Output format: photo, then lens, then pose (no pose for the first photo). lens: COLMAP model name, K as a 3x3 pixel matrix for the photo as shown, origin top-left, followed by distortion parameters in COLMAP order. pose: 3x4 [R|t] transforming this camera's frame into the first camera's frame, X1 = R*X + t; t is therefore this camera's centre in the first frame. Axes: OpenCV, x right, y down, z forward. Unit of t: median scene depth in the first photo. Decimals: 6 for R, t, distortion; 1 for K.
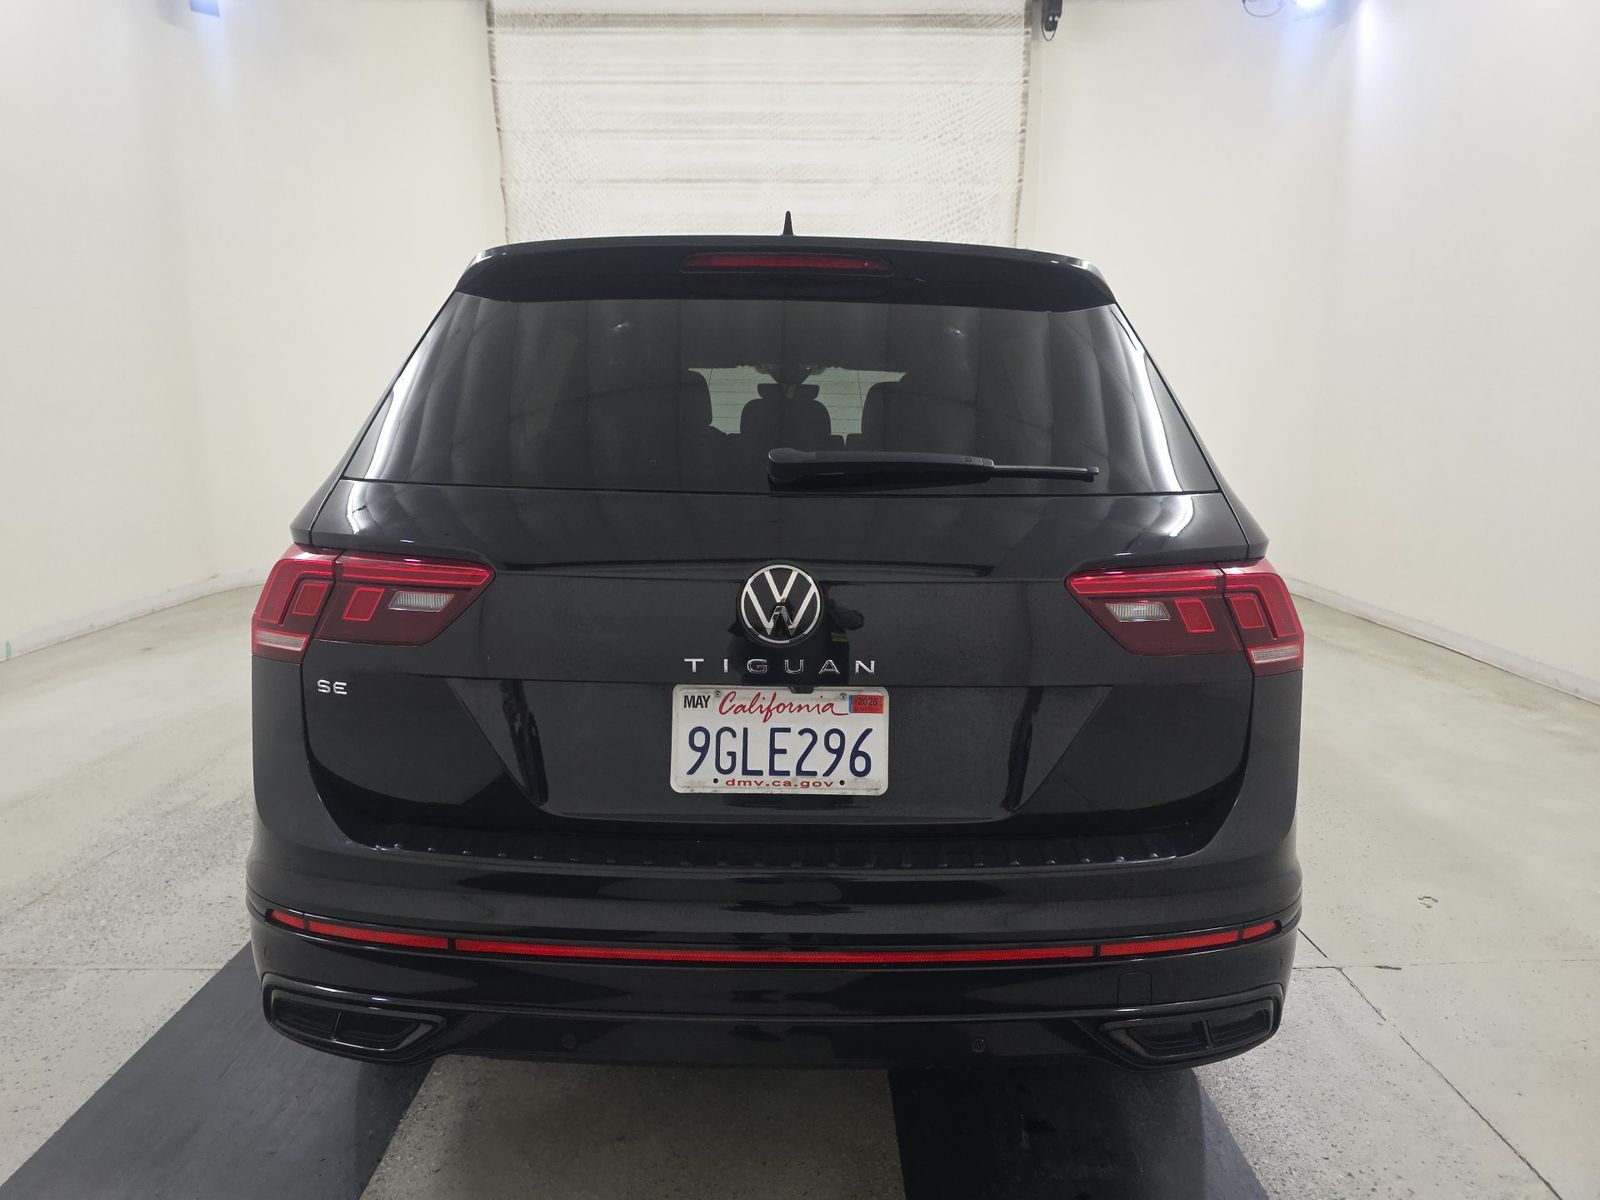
lens RADIAL K [[1060.3, 0, 801.7], [0, 1060.3, 592.8], [0, 0, 1]] dist [0.017456, -0.018936]
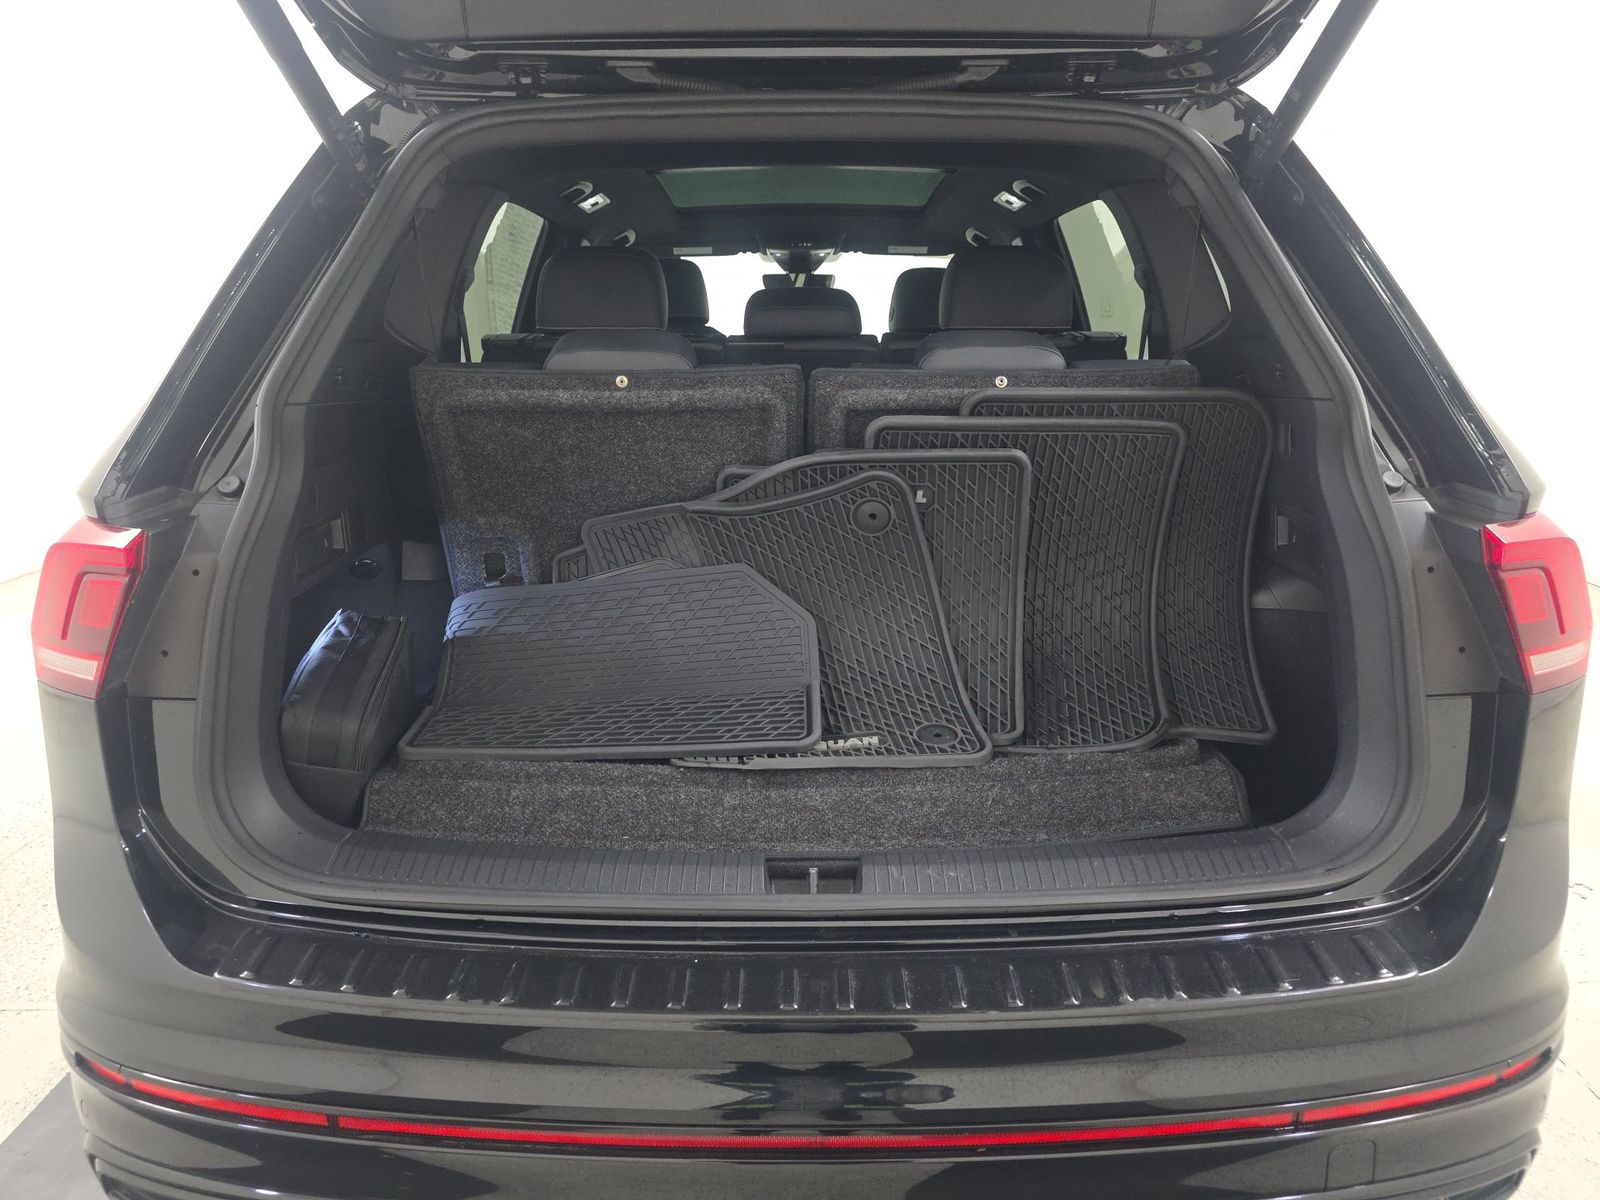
lens RADIAL K [[1060.3, 0, 802.8], [0, 1060.3, 589.7], [0, 0, 1]] dist [0.017456, -0.018936]
pose [[0.999809, -0.018292, -0.006952, -0.011018], [0.018835, 0.995915, 0.088314, -0.027913], [0.005309, -0.088428, 0.996068, 0.181956]]
